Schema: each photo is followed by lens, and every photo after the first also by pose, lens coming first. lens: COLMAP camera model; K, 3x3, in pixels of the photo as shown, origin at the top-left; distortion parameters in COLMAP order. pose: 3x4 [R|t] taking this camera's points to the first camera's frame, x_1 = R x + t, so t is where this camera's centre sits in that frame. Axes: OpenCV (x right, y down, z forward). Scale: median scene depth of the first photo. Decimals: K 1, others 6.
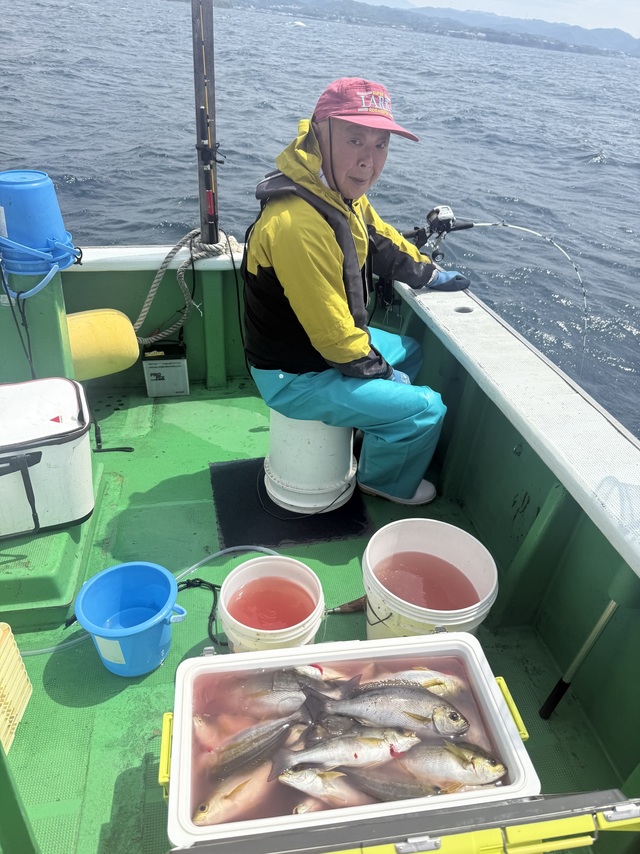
lens RADIAL K [[596.6, 0, 318.4], [0, 596.6, 424.3], [0, 0, 1]] dist [0.079298, -0.135458]
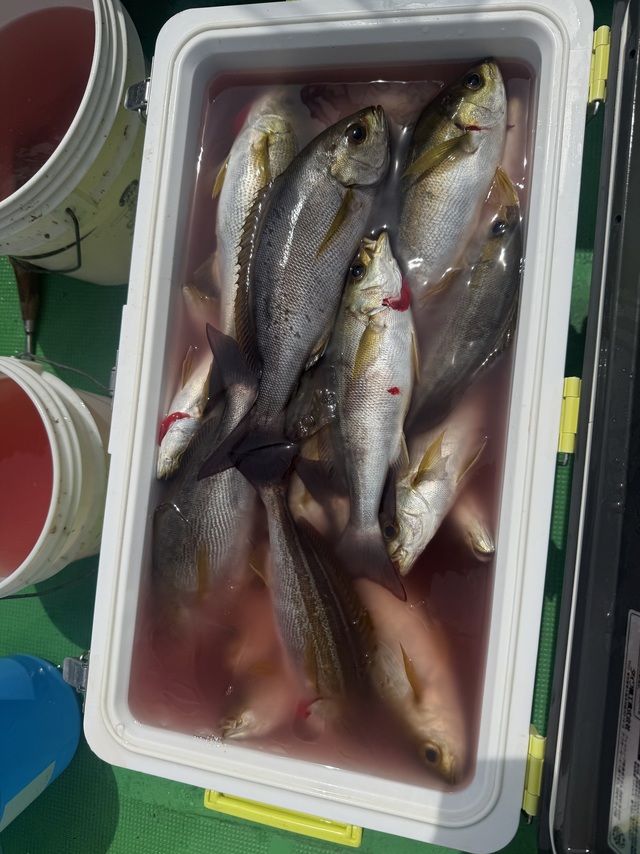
lens RADIAL K [[596.6, 0, 318.4], [0, 596.6, 424.3], [0, 0, 1]] dist [0.079298, -0.135458]
pose [[0.225405, -0.973087, -0.047900, 0.044528], [0.702971, 0.128401, 0.699532, 0.202961], [-0.674555, -0.191351, 0.712994, 0.688834]]
